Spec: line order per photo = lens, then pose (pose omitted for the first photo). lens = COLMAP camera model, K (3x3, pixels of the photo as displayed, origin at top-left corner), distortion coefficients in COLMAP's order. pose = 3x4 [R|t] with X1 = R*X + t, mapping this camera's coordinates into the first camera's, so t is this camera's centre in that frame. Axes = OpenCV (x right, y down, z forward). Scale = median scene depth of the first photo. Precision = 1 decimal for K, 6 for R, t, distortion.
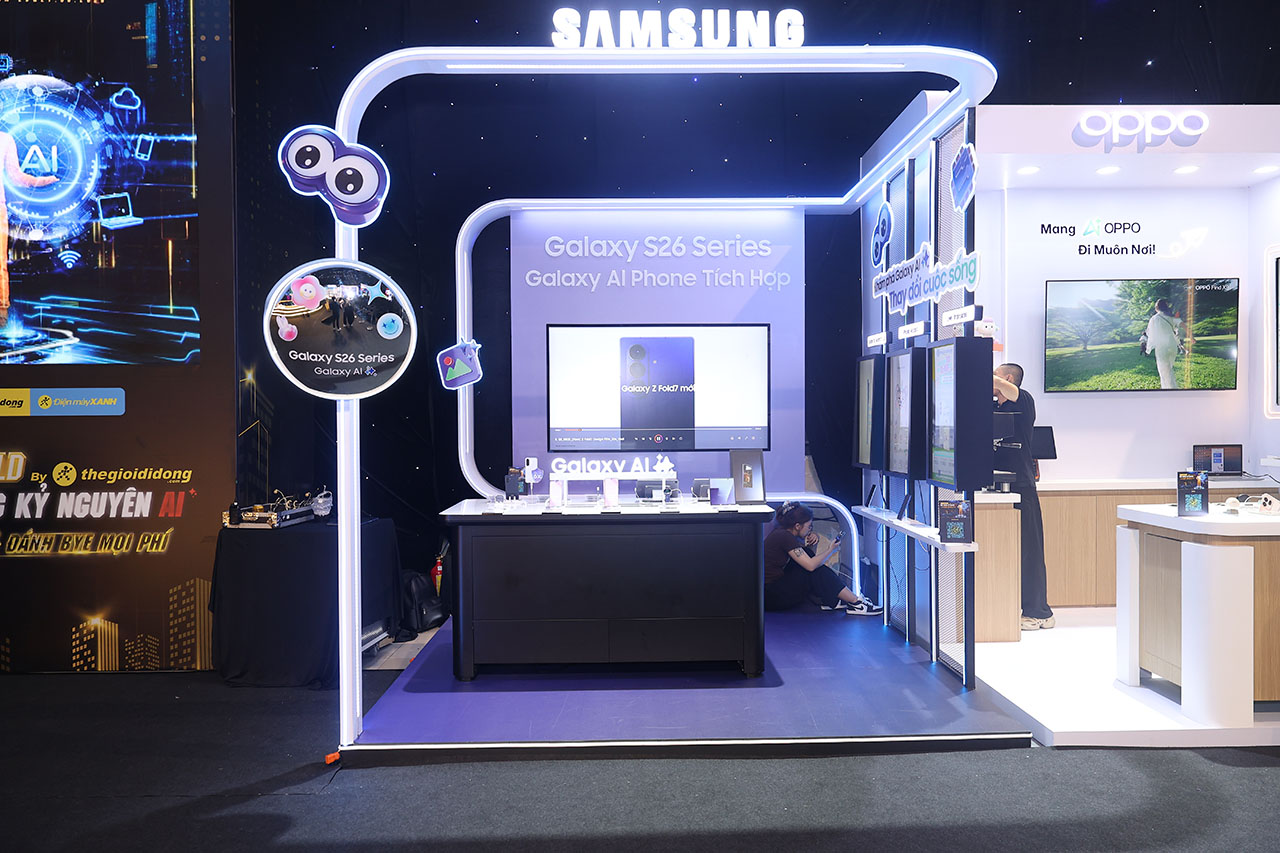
lens RADIAL K [[930.5, 0, 640.0], [0, 930.5, 426.5], [0, 0, 1]] dist [0.000551, -0.001733]
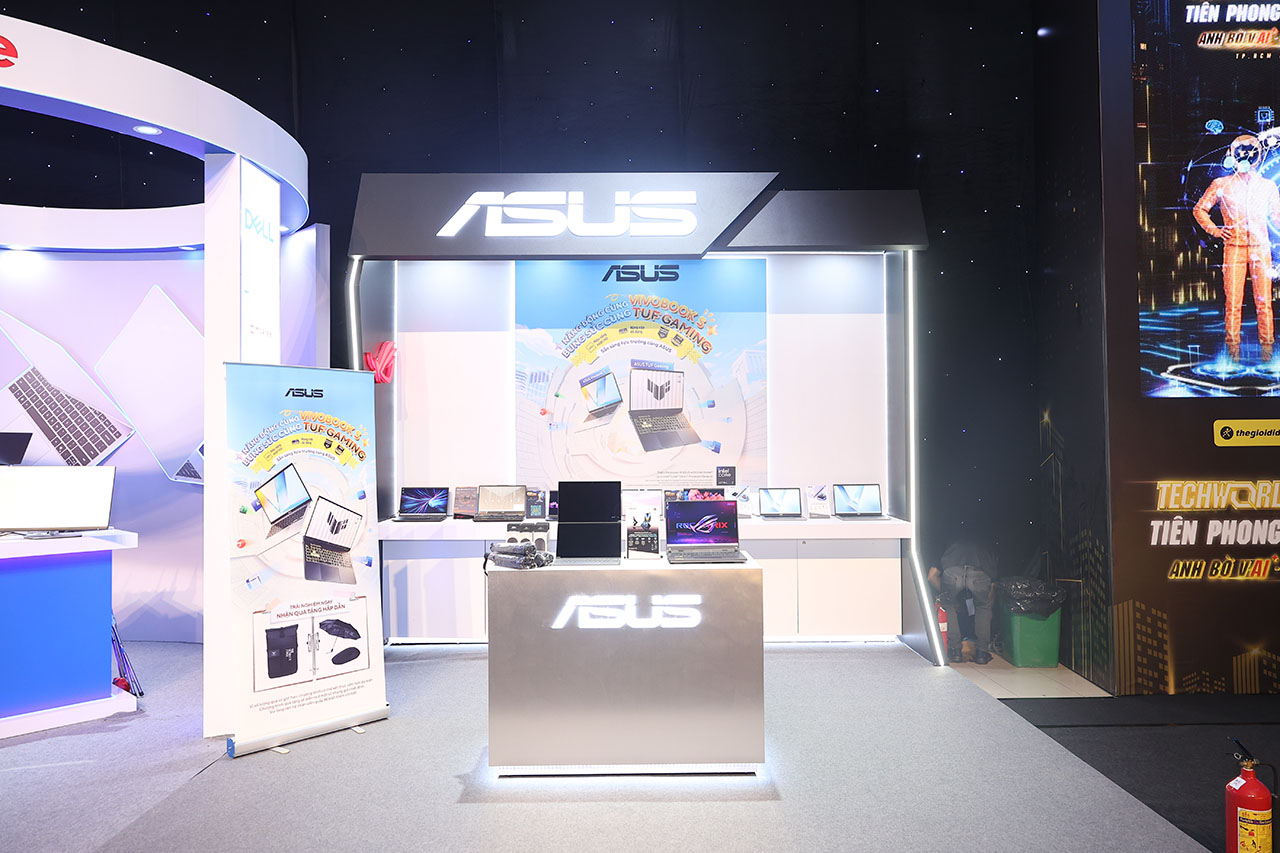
lens RADIAL K [[930.5, 0, 640.0], [0, 930.5, 426.5], [0, 0, 1]] dist [0.000551, -0.001733]
pose [[0.999972, -0.002013, -0.007217, -1.324609], [0.001729, 0.999232, -0.039153, 0.006000], [0.007290, 0.039140, 0.999207, -0.052047]]
